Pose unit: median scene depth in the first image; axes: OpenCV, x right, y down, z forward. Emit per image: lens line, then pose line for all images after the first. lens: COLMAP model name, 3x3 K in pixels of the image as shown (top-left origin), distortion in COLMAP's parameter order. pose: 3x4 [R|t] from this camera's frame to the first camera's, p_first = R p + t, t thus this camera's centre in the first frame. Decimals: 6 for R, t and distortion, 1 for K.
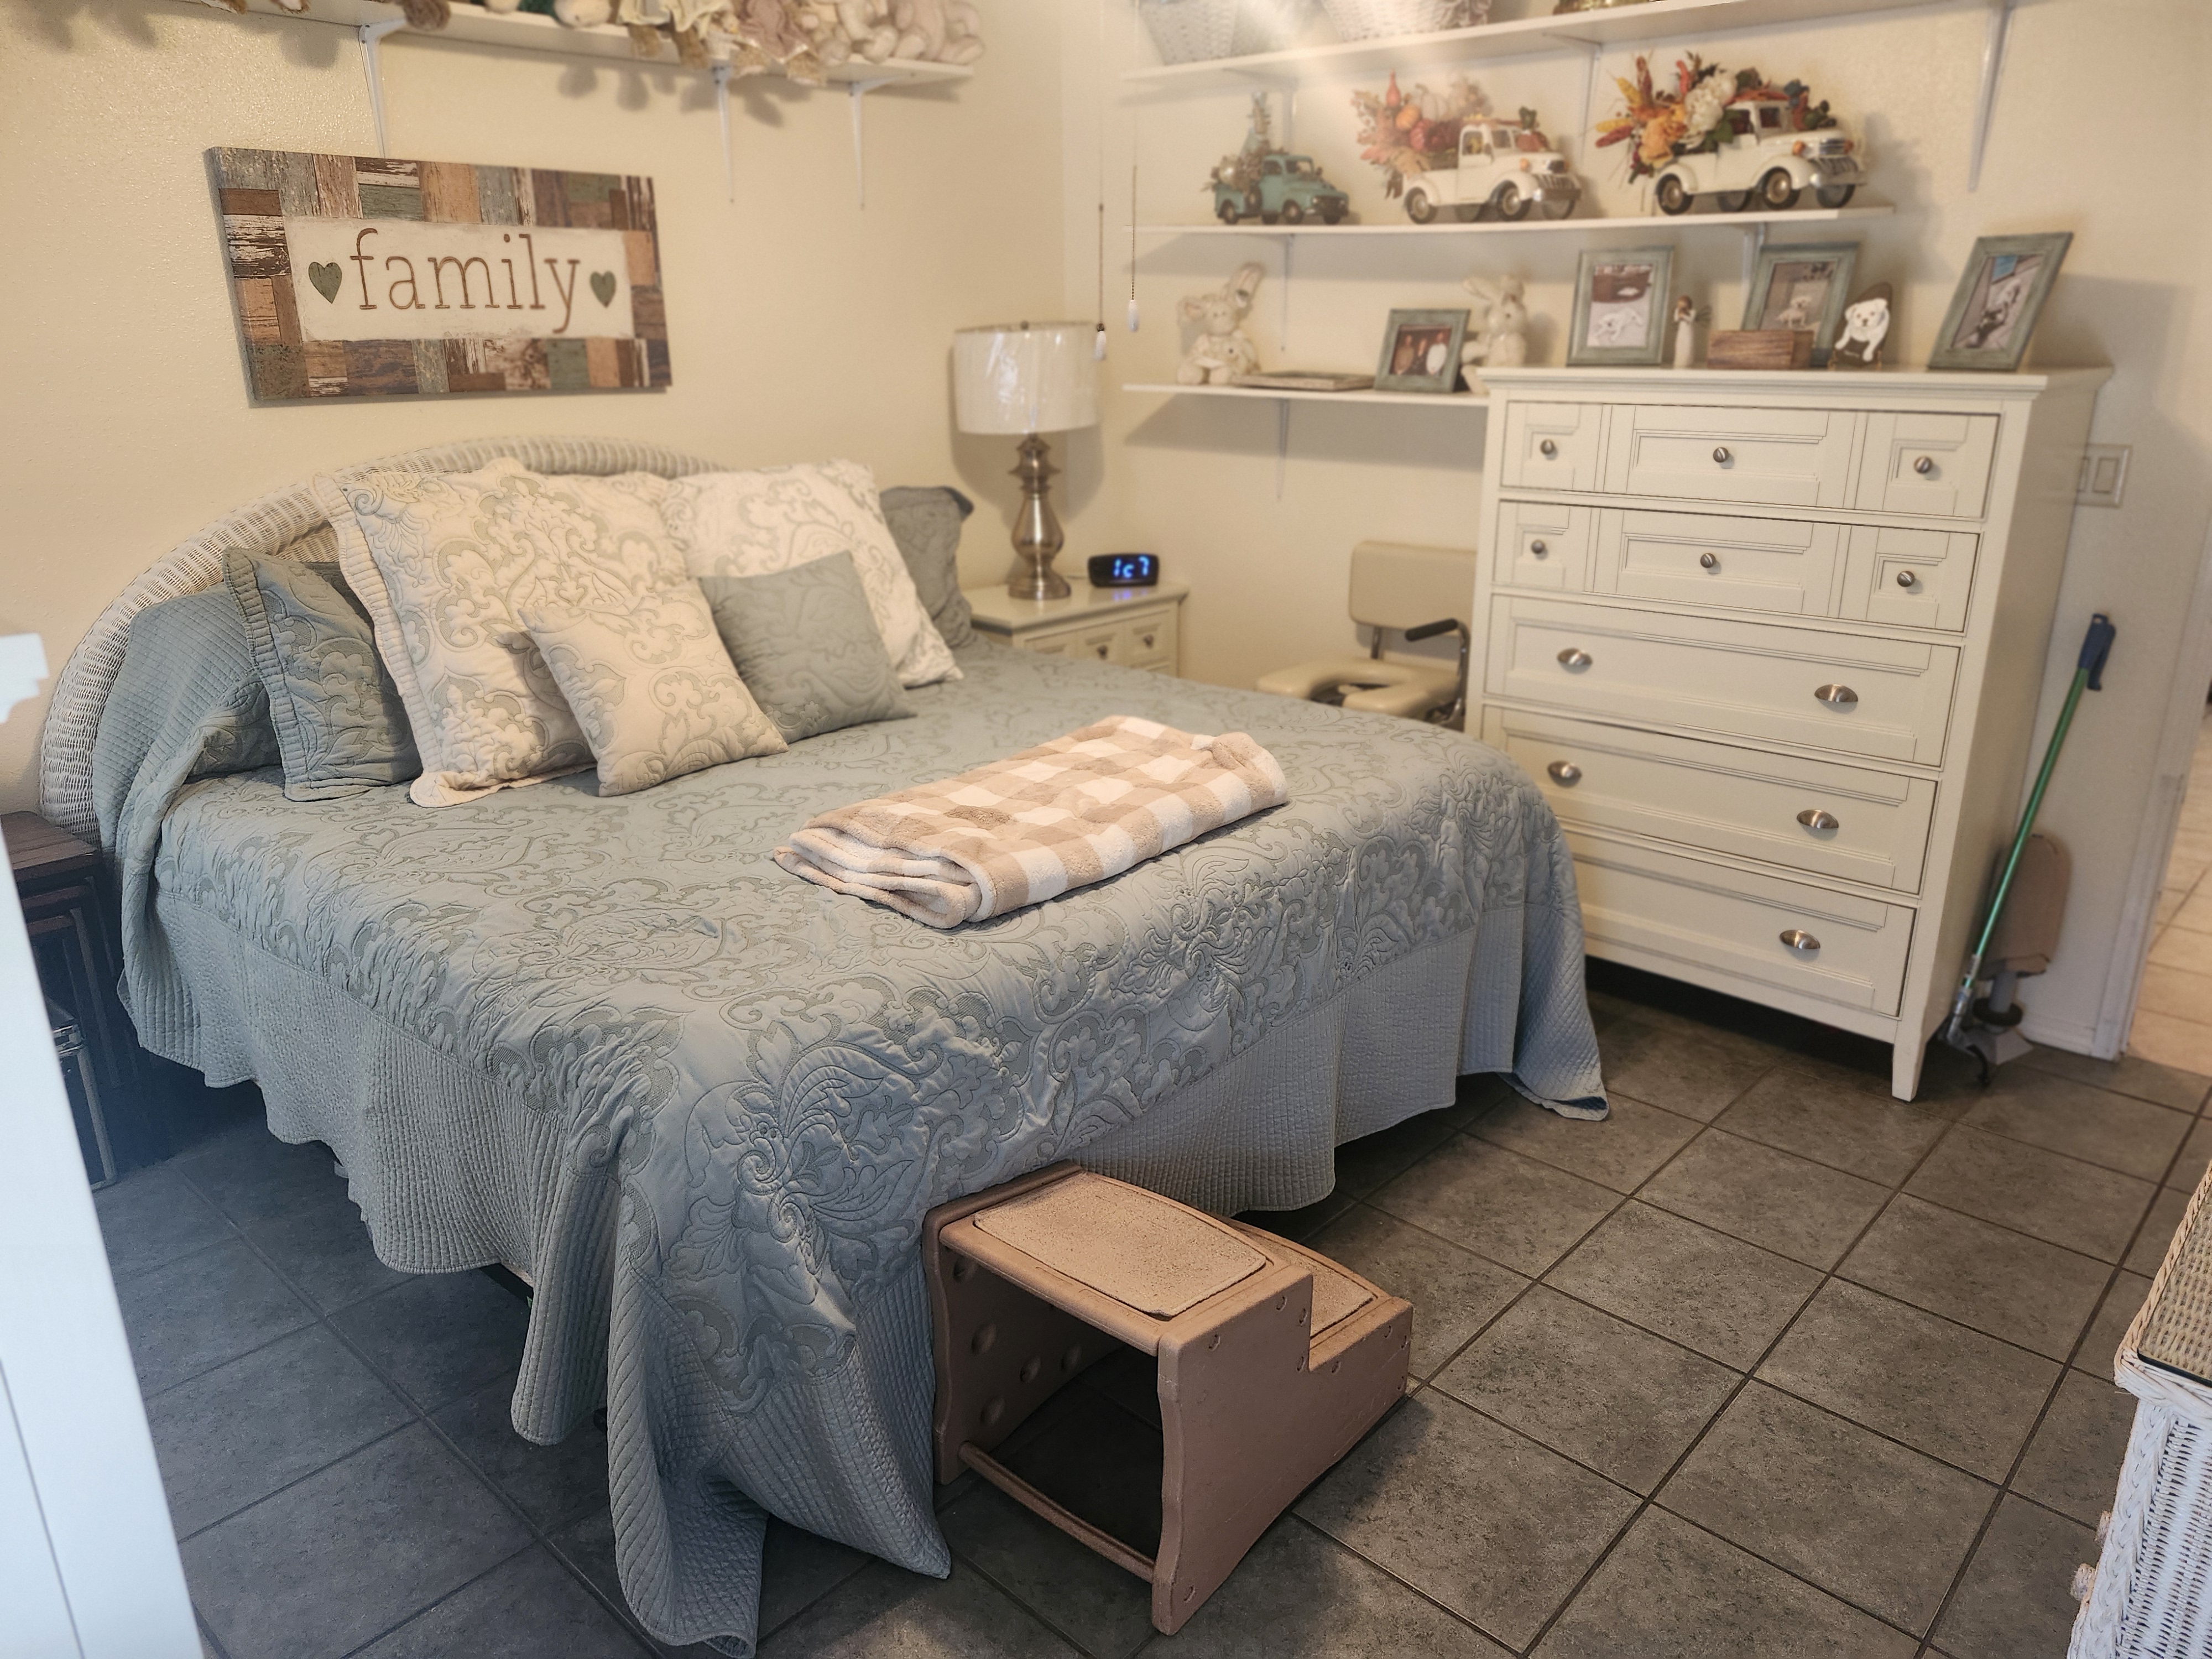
lens RADIAL K [[1551.8, 0, 1095.0], [0, 1551.8, 838.8], [0, 0, 1]] dist [0.039535, -0.038010]
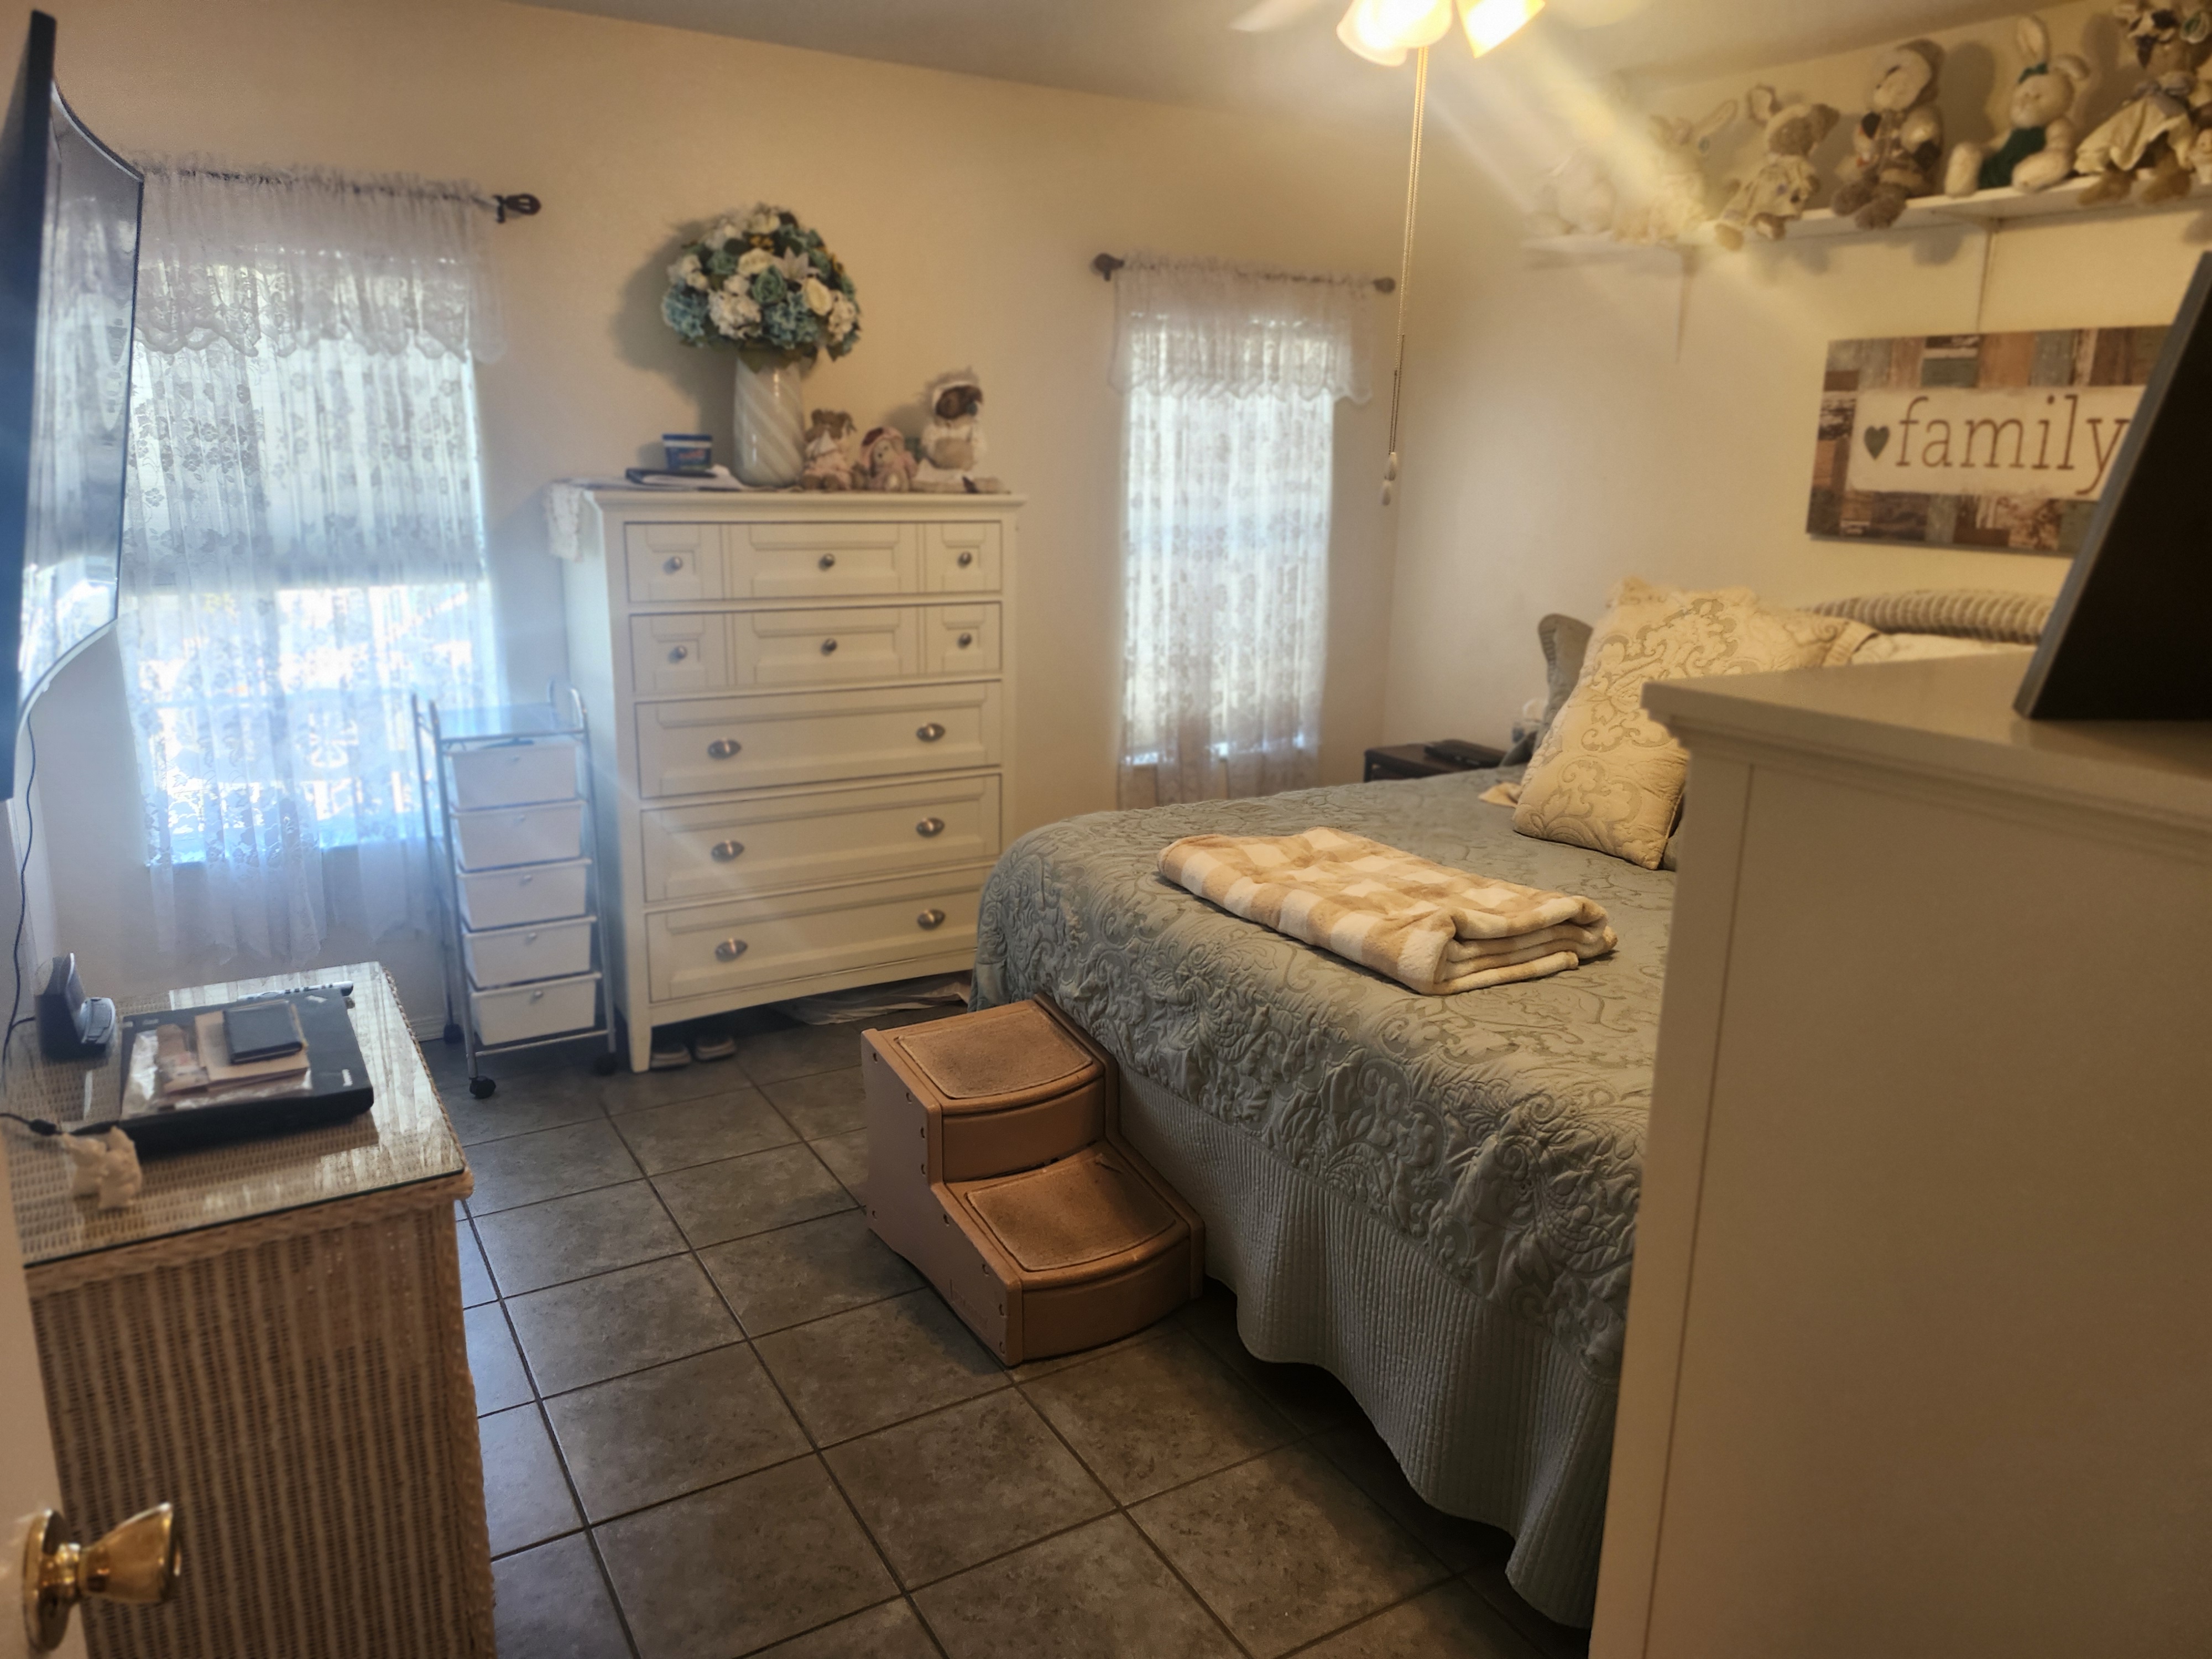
lens RADIAL K [[1467.3, 0, 1106.0], [0, 1467.3, 829.5], [0, 0, 1]] dist [0.000794, -0.001066]
pose [[-0.274469, 0.243450, -0.930268, 0.754252], [-0.329169, 0.885188, 0.328772, -0.261988], [0.903501, 0.396453, -0.162820, 0.748581]]
